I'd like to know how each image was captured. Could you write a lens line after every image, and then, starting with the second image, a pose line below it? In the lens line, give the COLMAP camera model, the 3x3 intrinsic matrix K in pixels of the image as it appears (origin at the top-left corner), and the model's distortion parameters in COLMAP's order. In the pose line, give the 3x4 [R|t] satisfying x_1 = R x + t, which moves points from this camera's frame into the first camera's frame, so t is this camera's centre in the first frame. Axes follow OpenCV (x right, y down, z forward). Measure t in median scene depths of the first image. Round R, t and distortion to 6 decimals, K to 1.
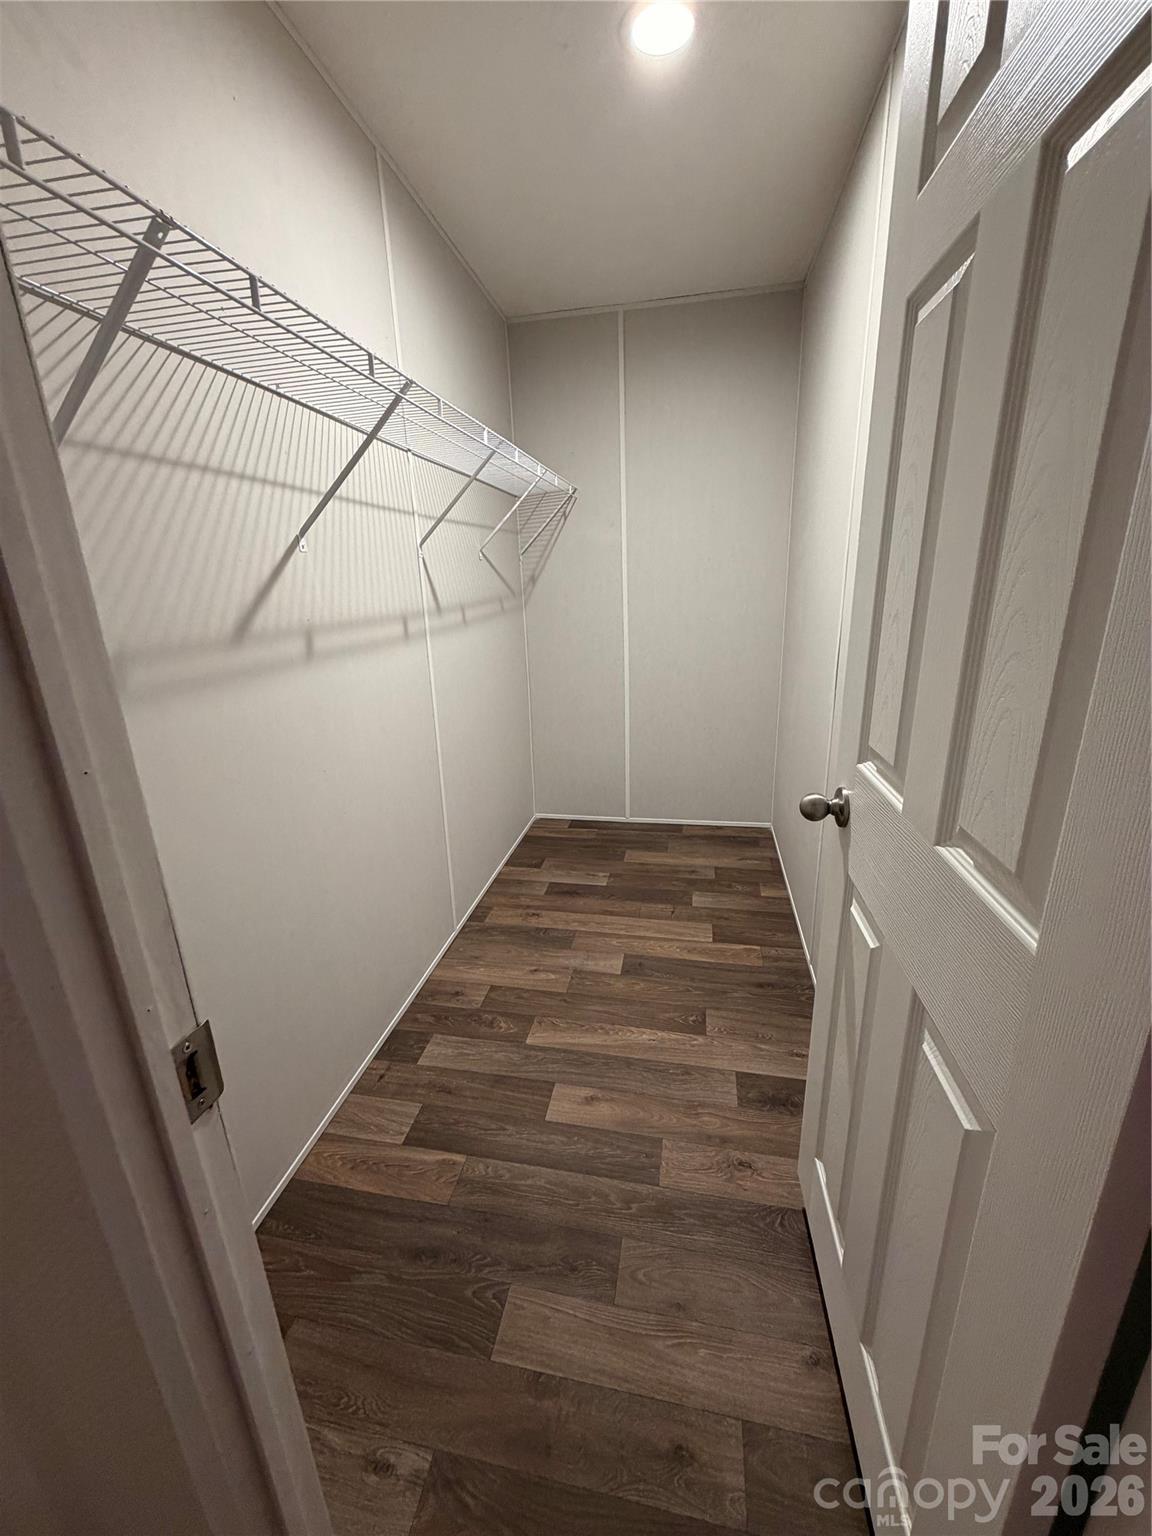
lens RADIAL K [[616.0, 0, 575.0], [0, 616.0, 770.3], [0, 0, 1]] dist [-0.001837, 0.000661]
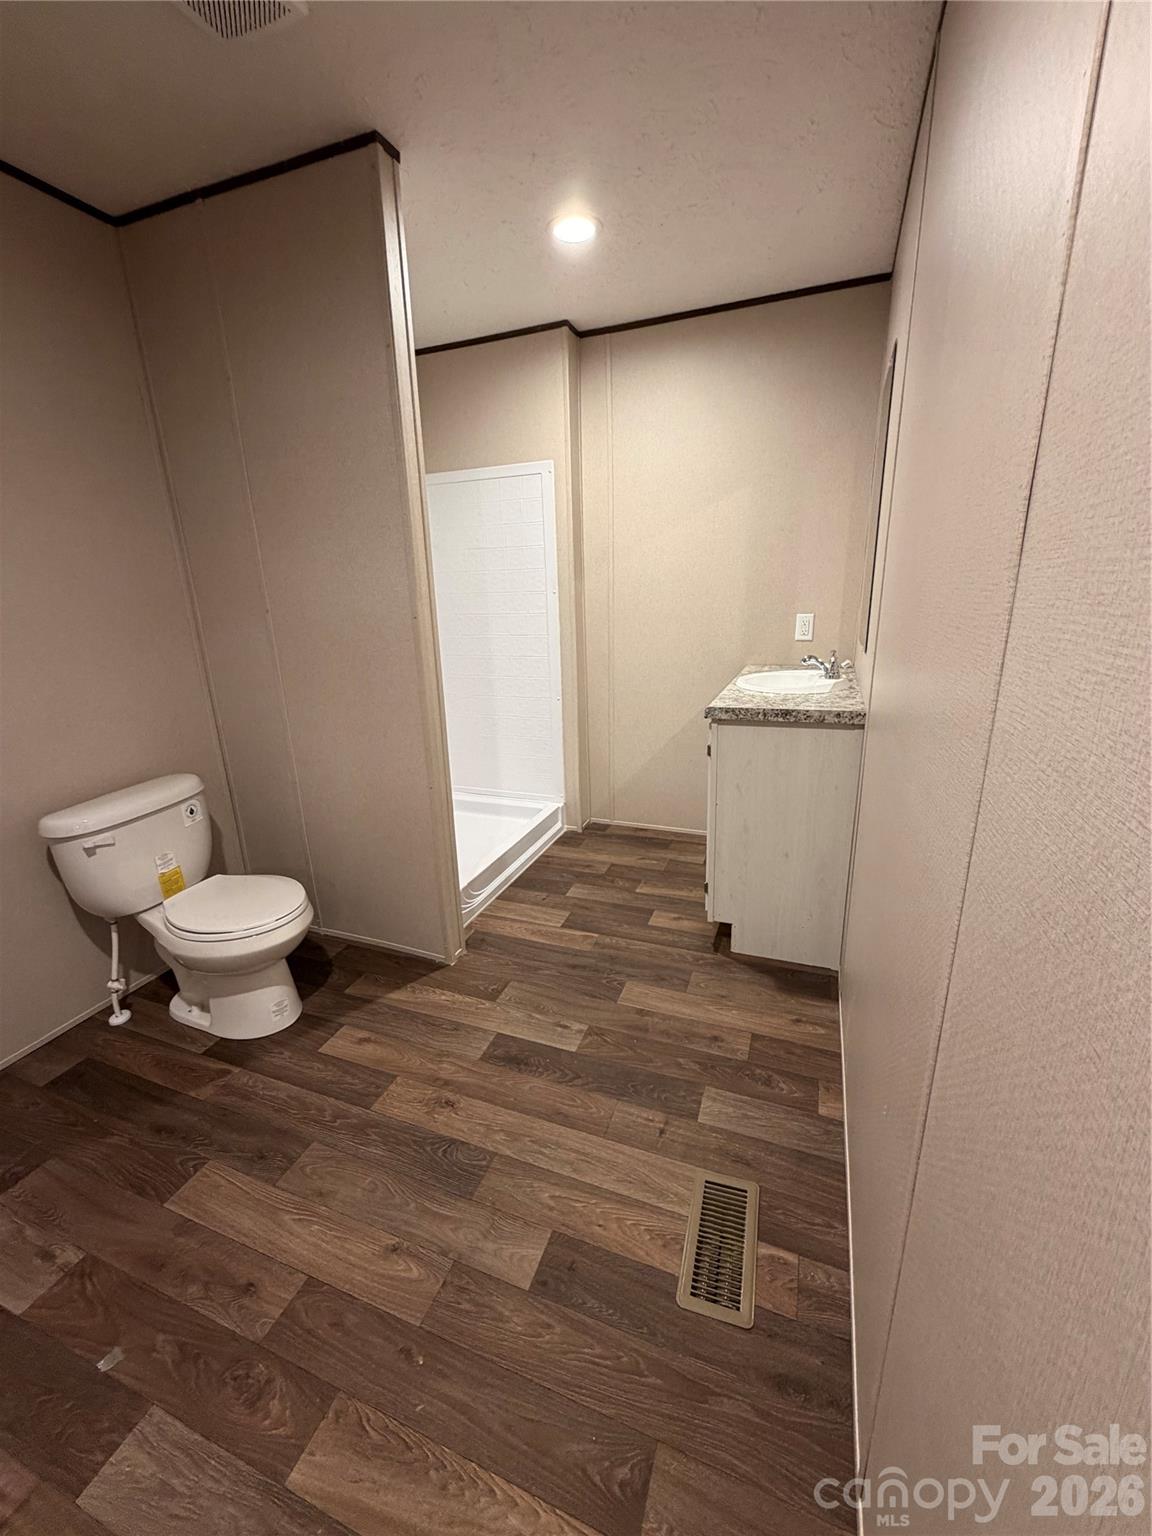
lens RADIAL K [[616.0, 0, 581.9], [0, 616.0, 773.7], [0, 0, 1]] dist [-0.001837, 0.000661]
pose [[0.985538, 0.048430, -0.162385, 0.529574], [-0.048807, 0.998807, 0.001667, 0.007135], [0.162272, 0.006282, 0.986726, -0.078499]]
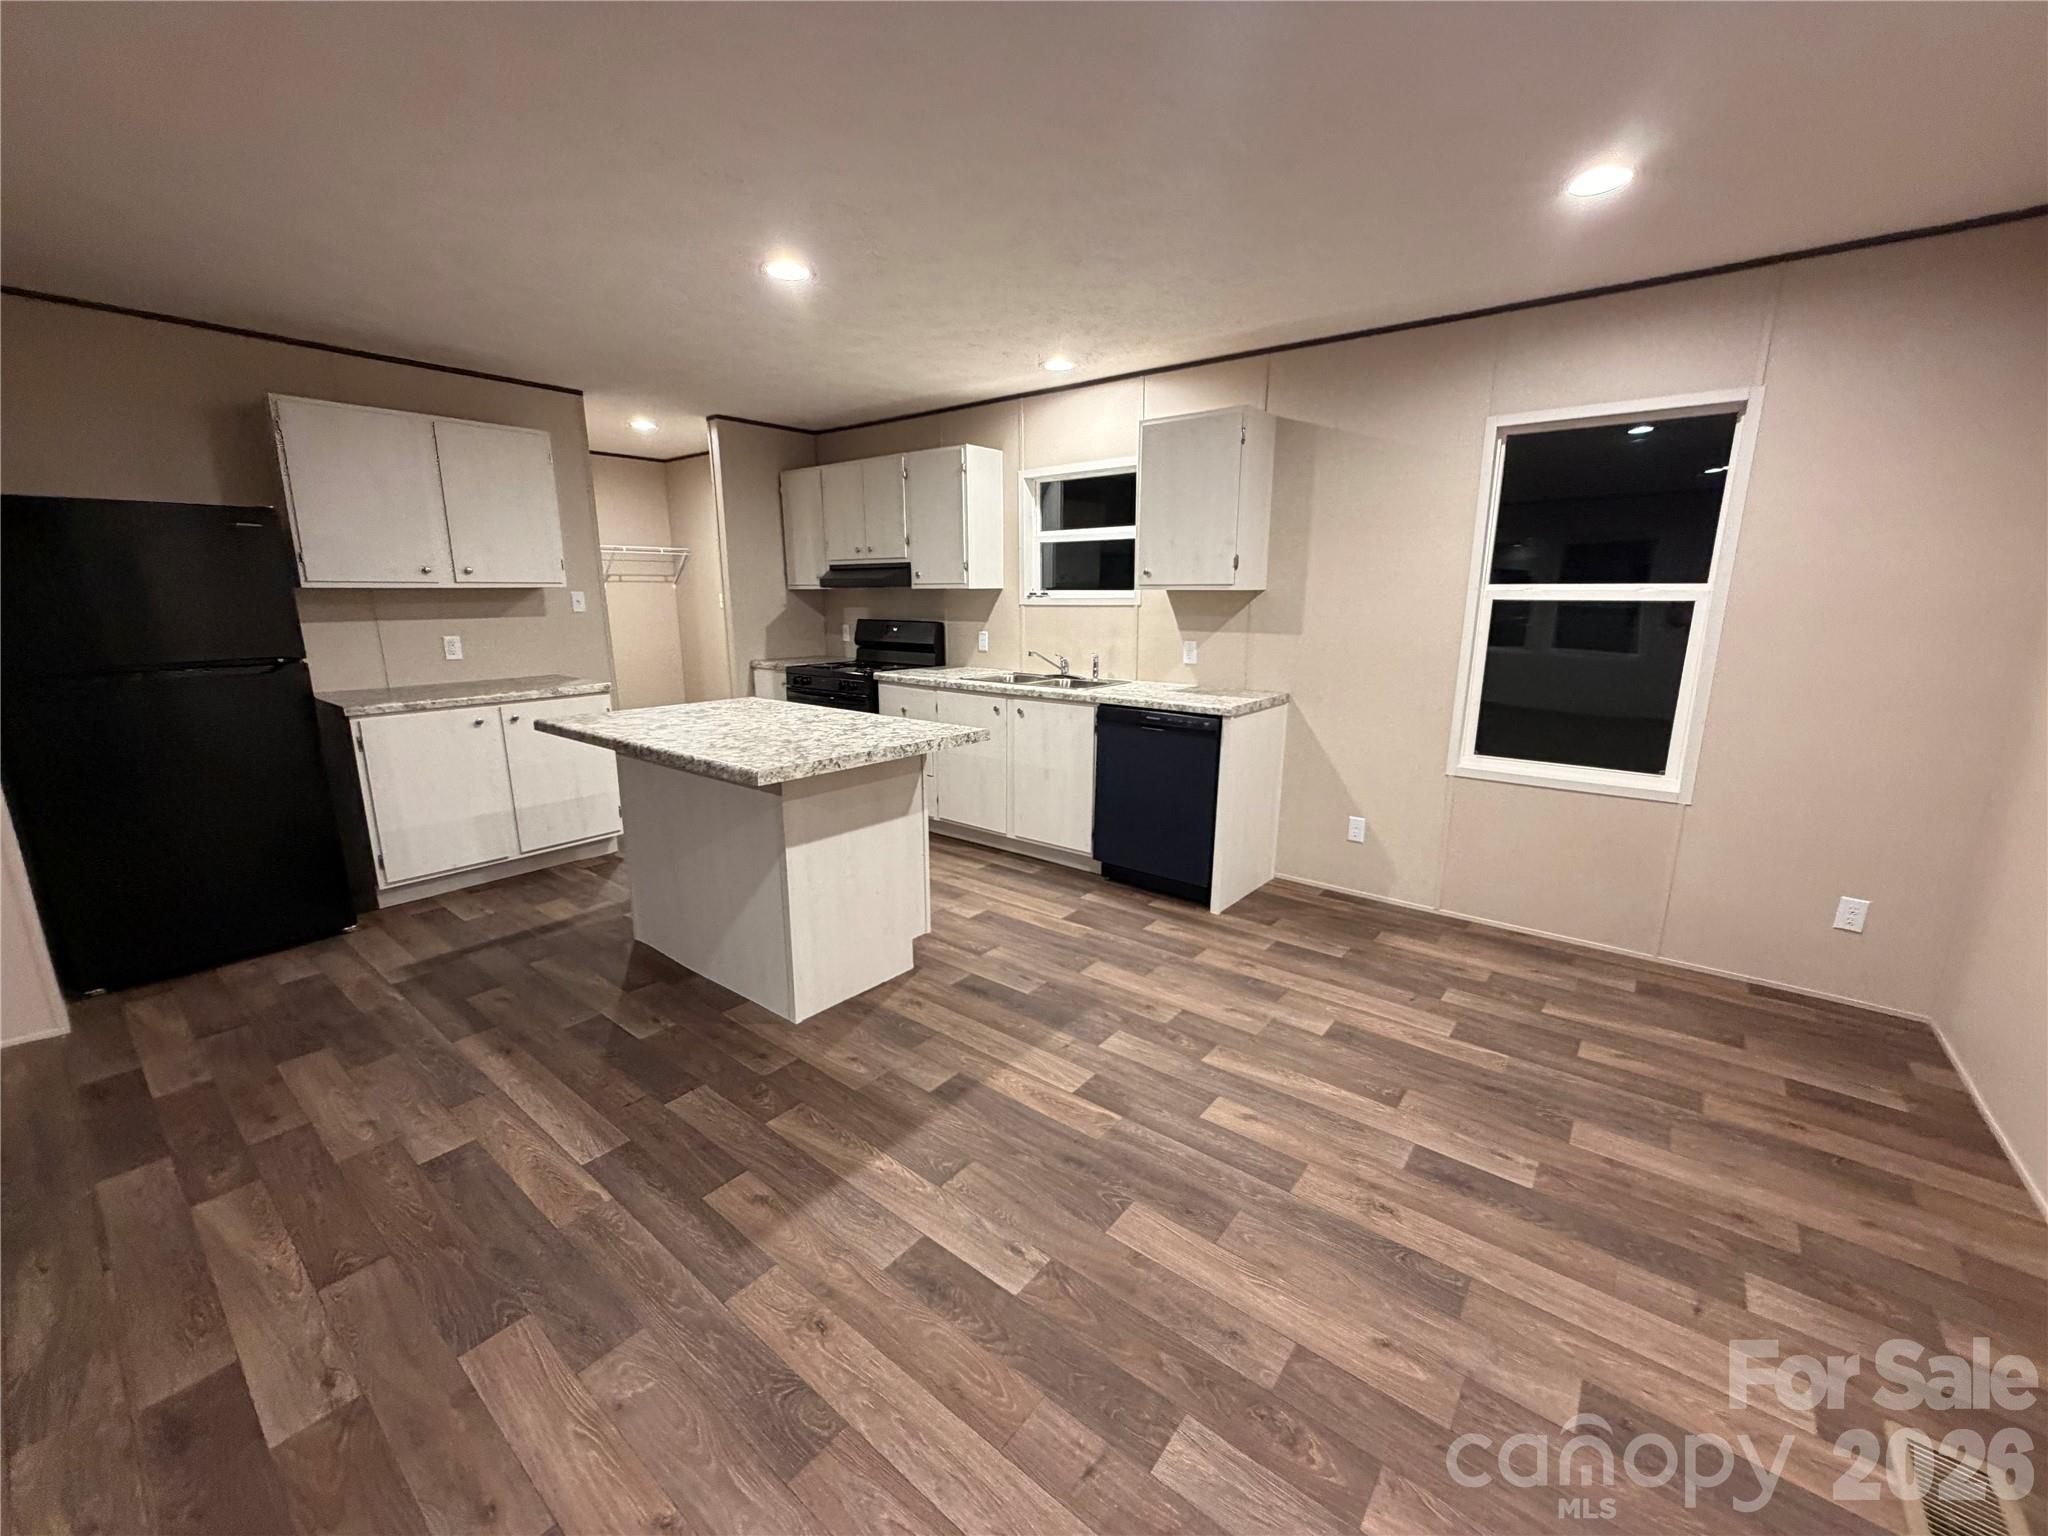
lens RADIAL K [[821.4, 0, 1019.6], [0, 821.4, 788.2], [0, 0, 1]] dist [-0.001837, 0.000661]
pose [[0.885514, 0.137170, -0.443903, 0.192023], [-0.167075, 0.985525, -0.028751, 0.087960], [0.433534, 0.099624, 0.895613, -0.388171]]
